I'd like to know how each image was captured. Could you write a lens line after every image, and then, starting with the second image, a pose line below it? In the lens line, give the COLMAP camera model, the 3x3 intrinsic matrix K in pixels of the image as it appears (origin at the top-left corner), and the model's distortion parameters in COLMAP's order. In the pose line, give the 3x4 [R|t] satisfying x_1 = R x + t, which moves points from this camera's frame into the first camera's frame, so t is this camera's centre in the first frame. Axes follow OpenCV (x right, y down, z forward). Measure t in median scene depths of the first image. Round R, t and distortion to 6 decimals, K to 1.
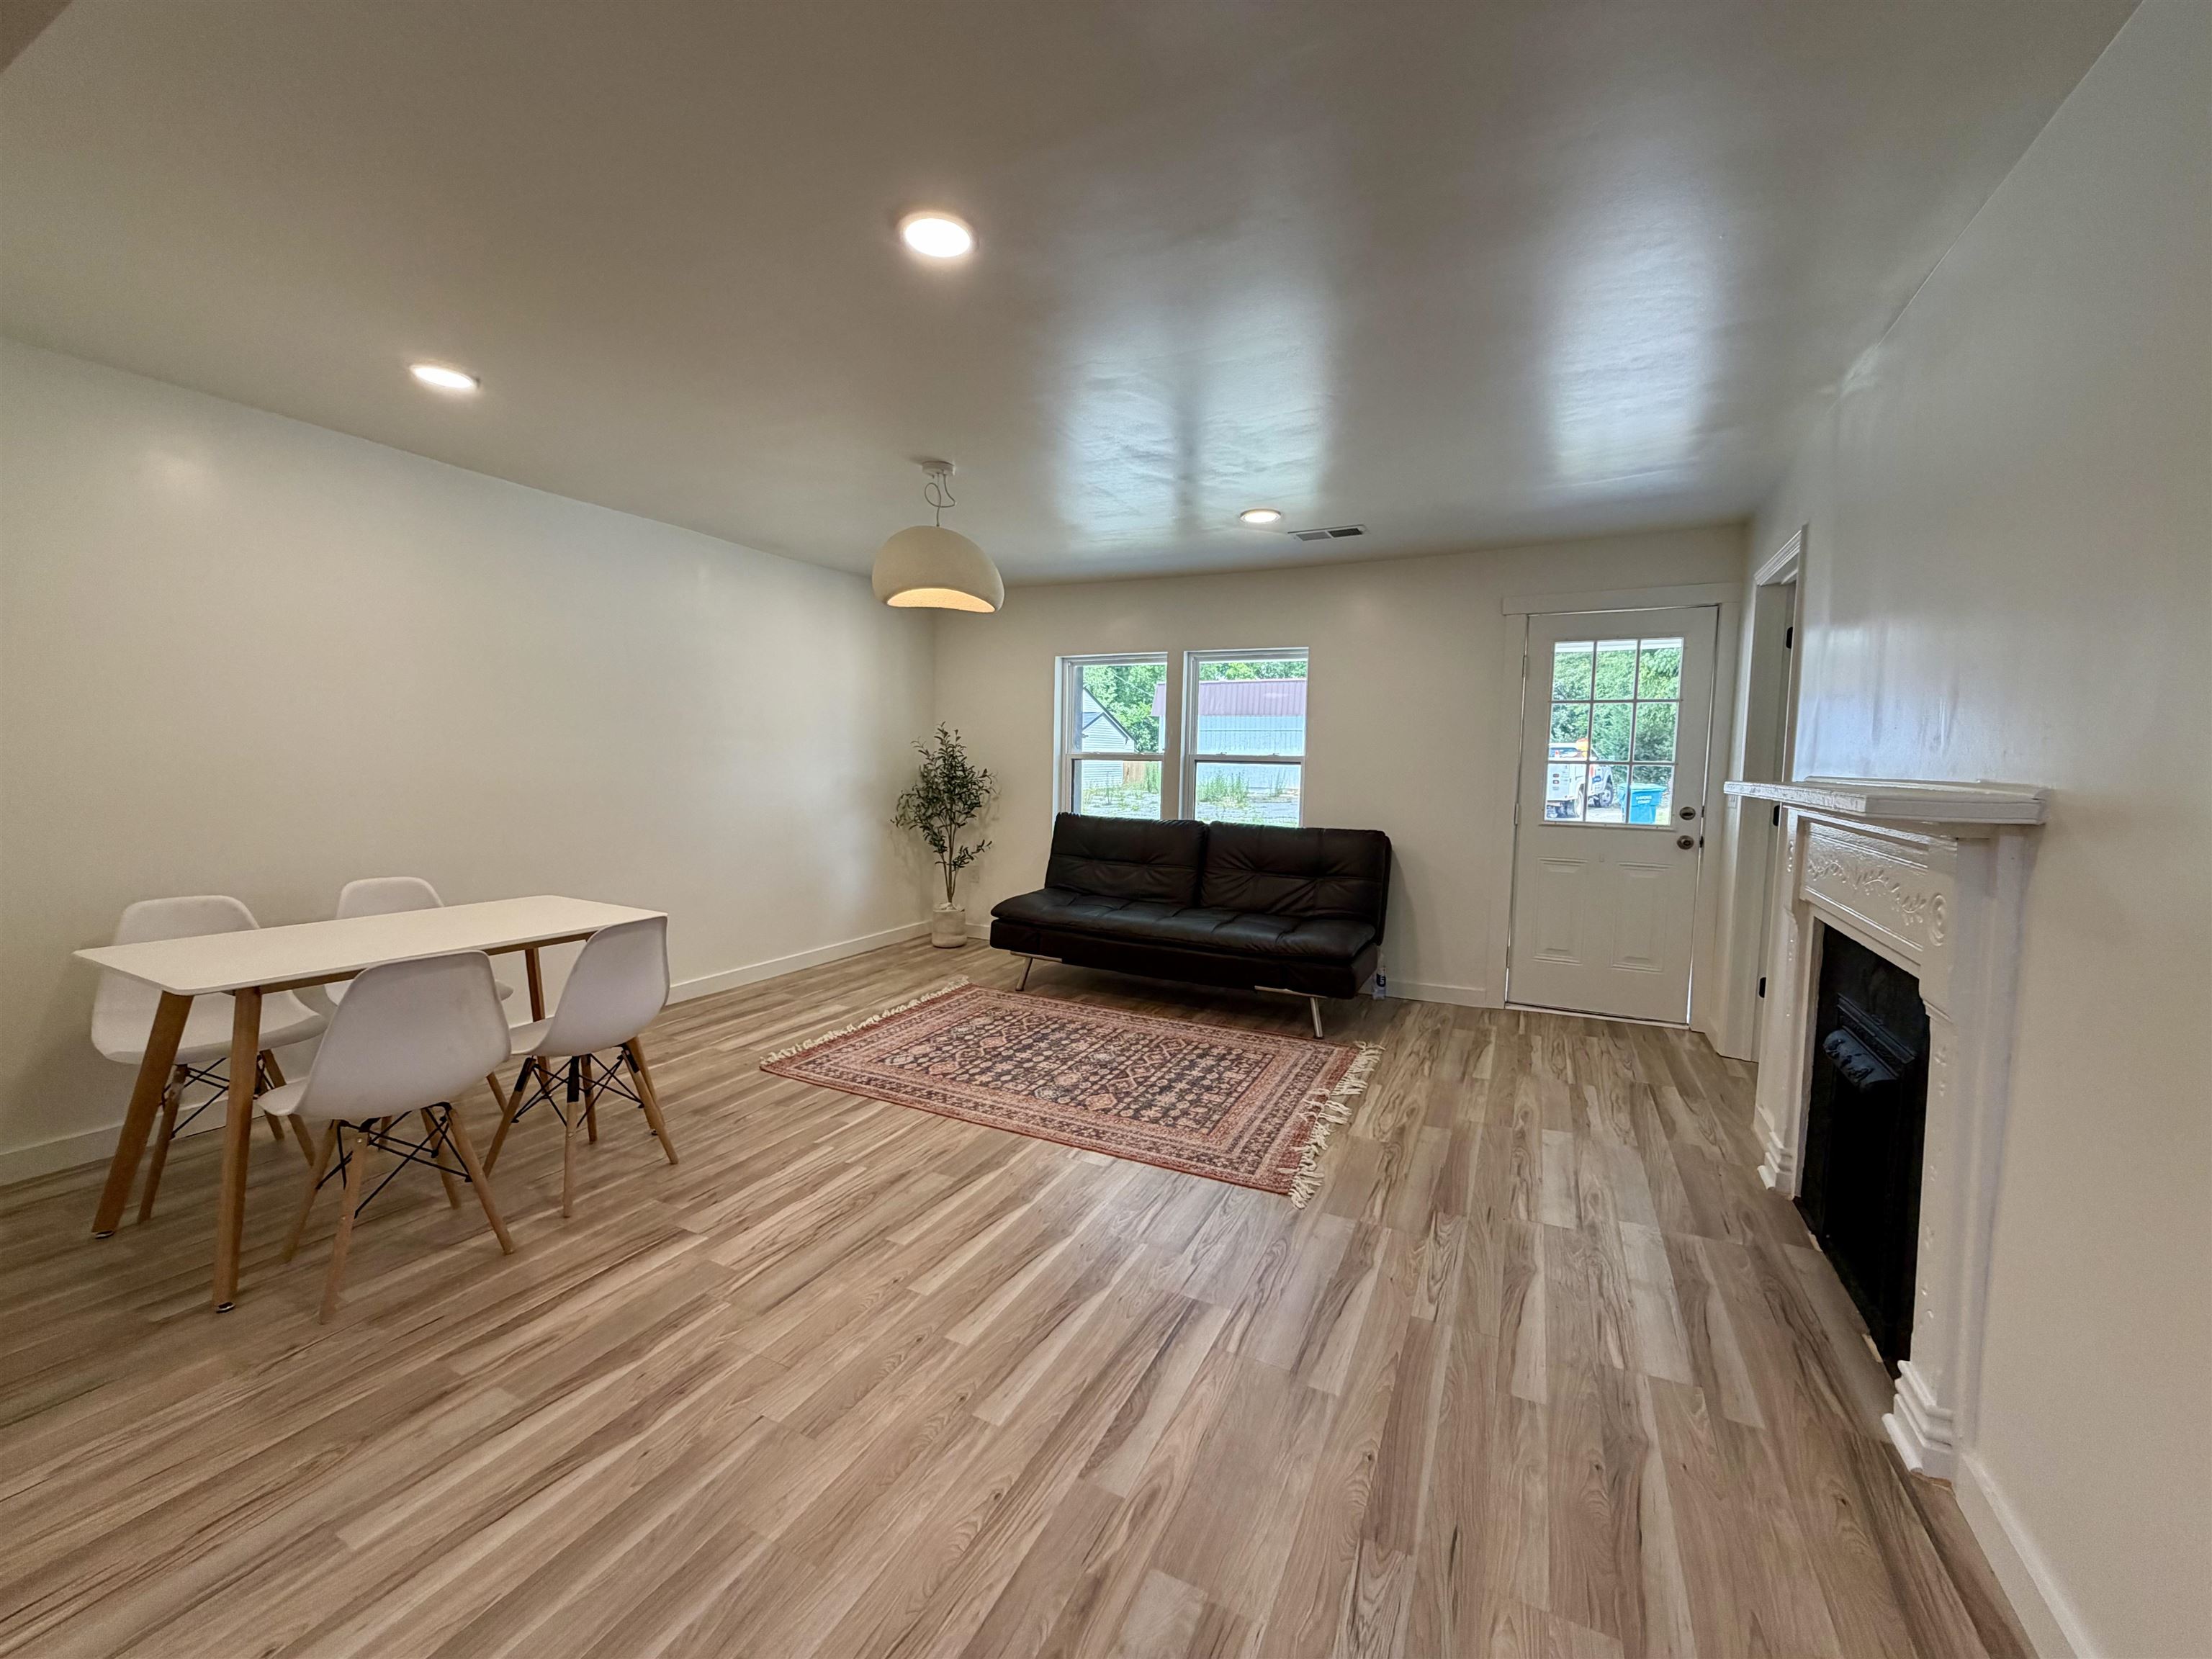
lens RADIAL K [[881.4, 0, 1103.7], [0, 881.4, 830.2], [0, 0, 1]] dist [-0.000223, -0.000282]
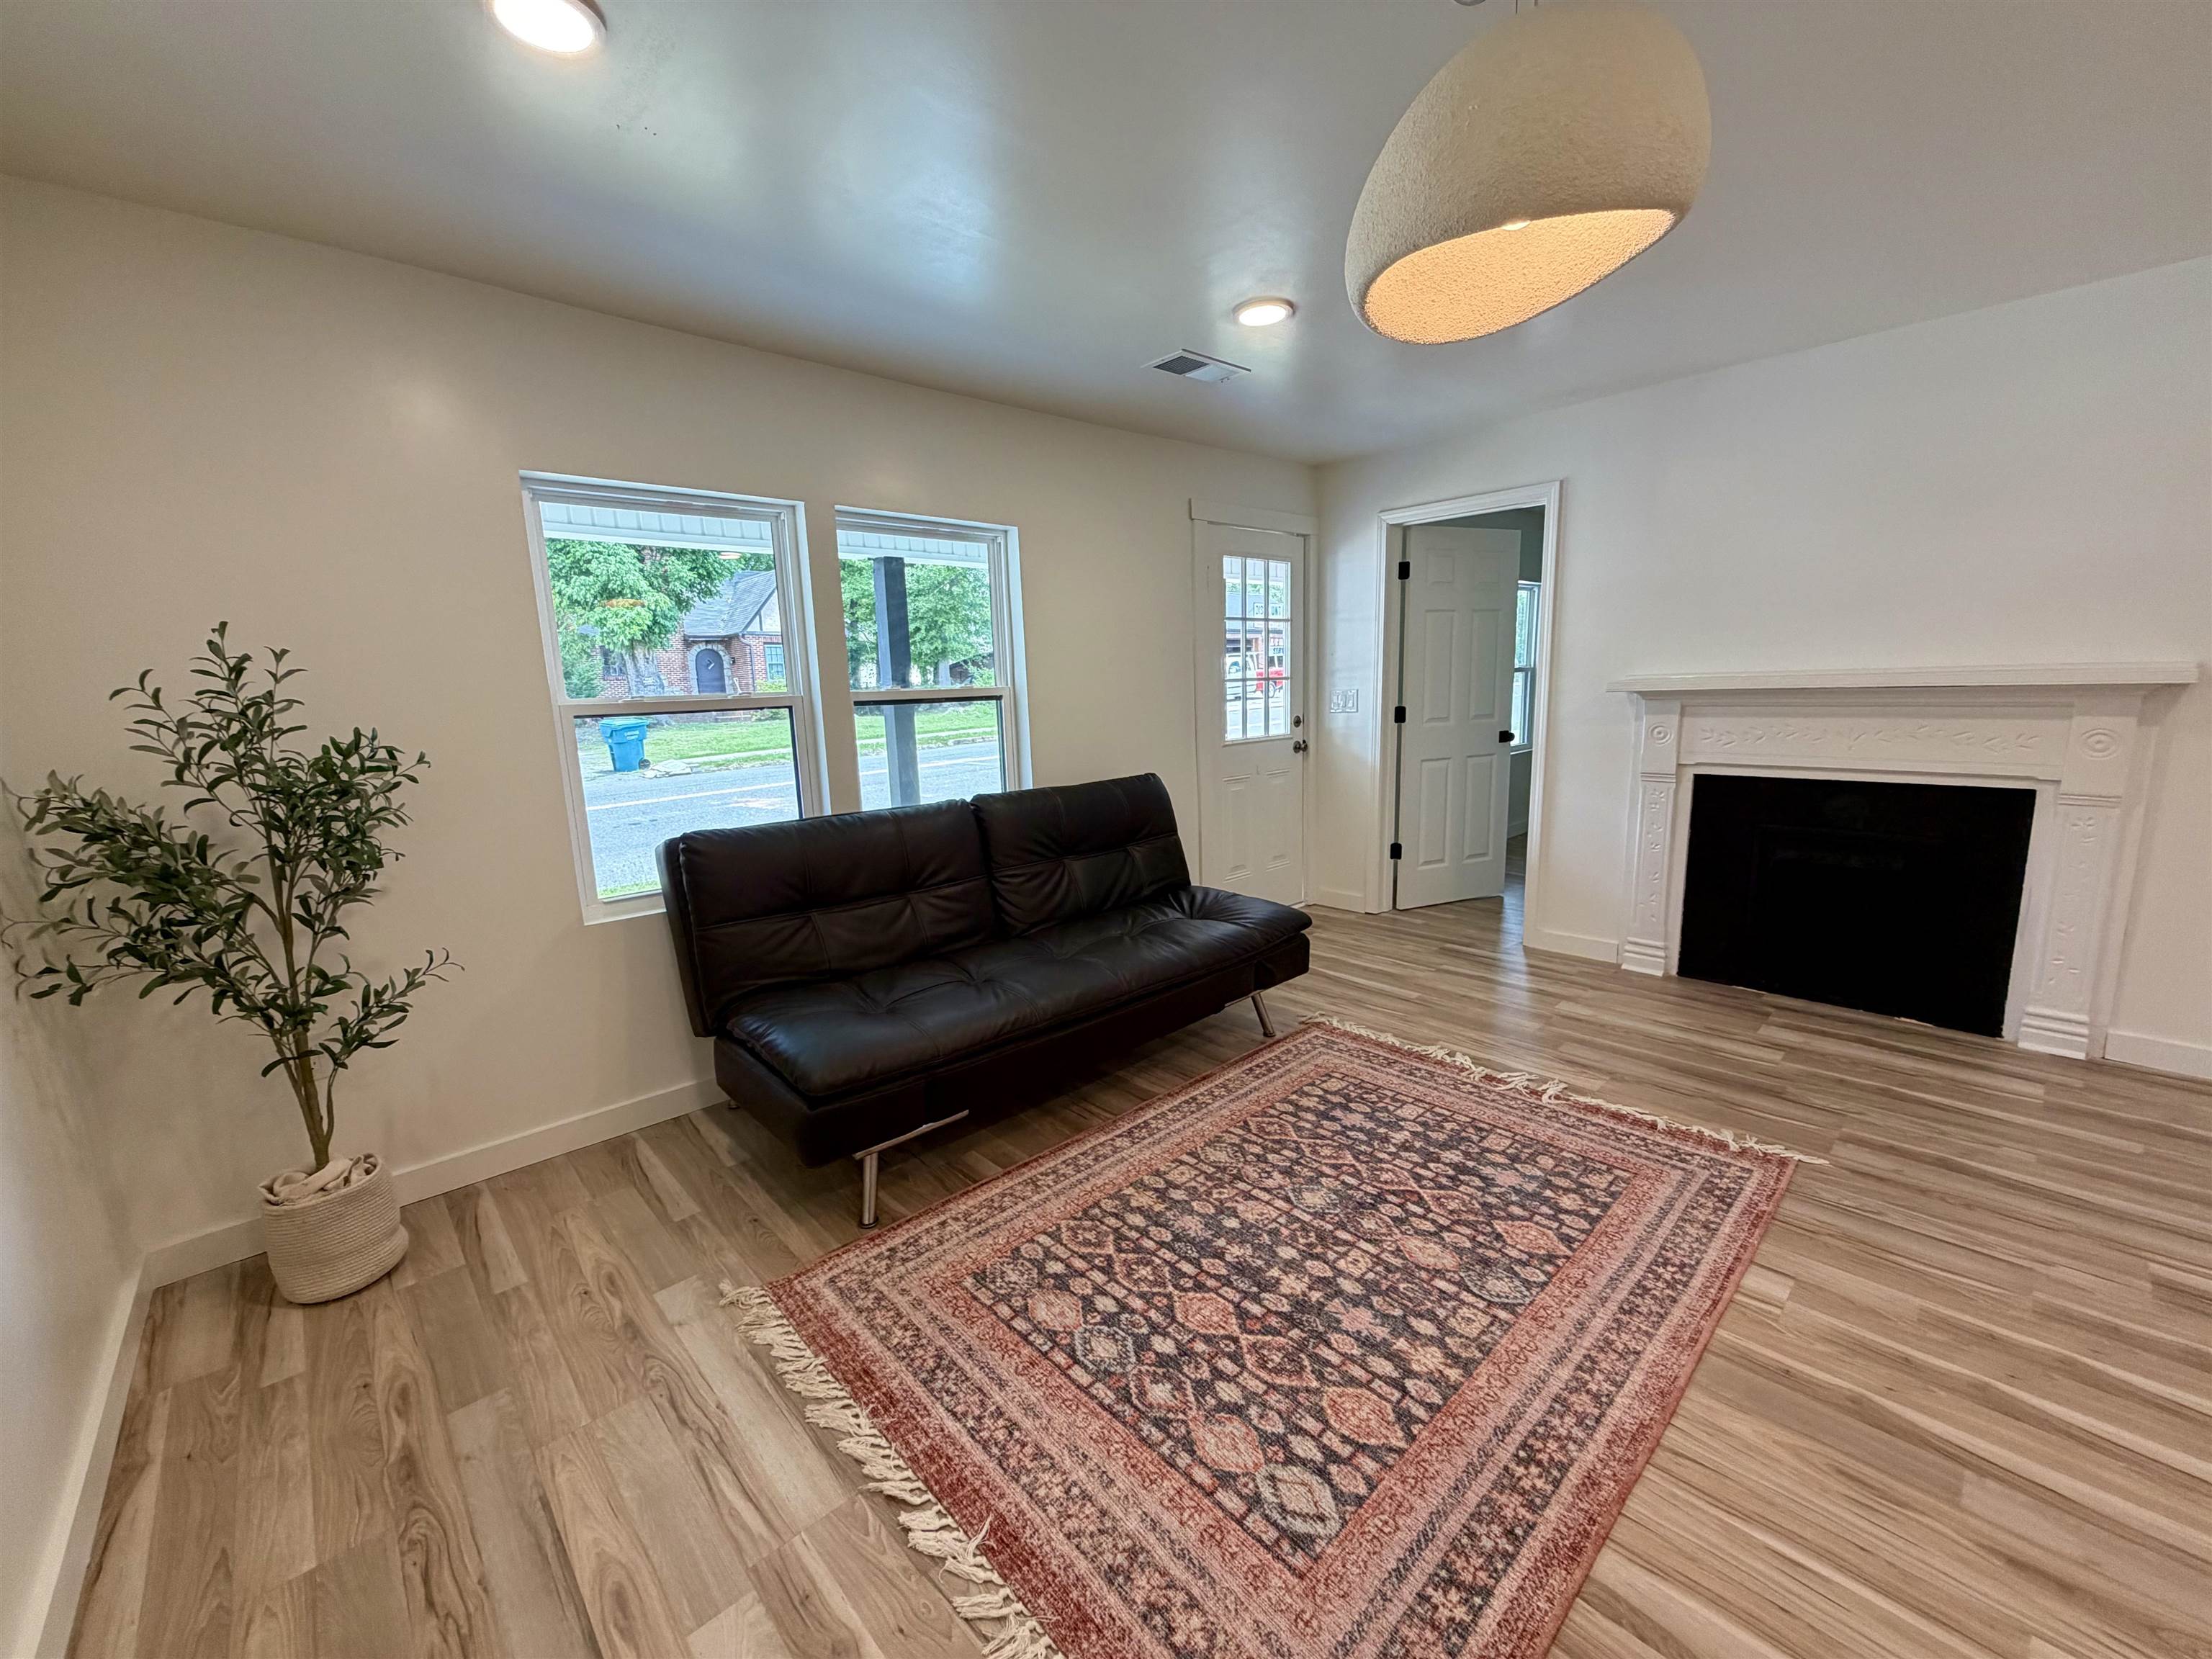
lens RADIAL K [[881.4, 0, 1103.7], [0, 881.4, 830.2], [0, 0, 1]] dist [-0.000223, -0.000282]
pose [[0.356167, -0.184754, 0.915976, -0.562089], [0.120926, 0.981129, 0.150875, -0.094075], [-0.926565, 0.057028, 0.371787, 0.922402]]
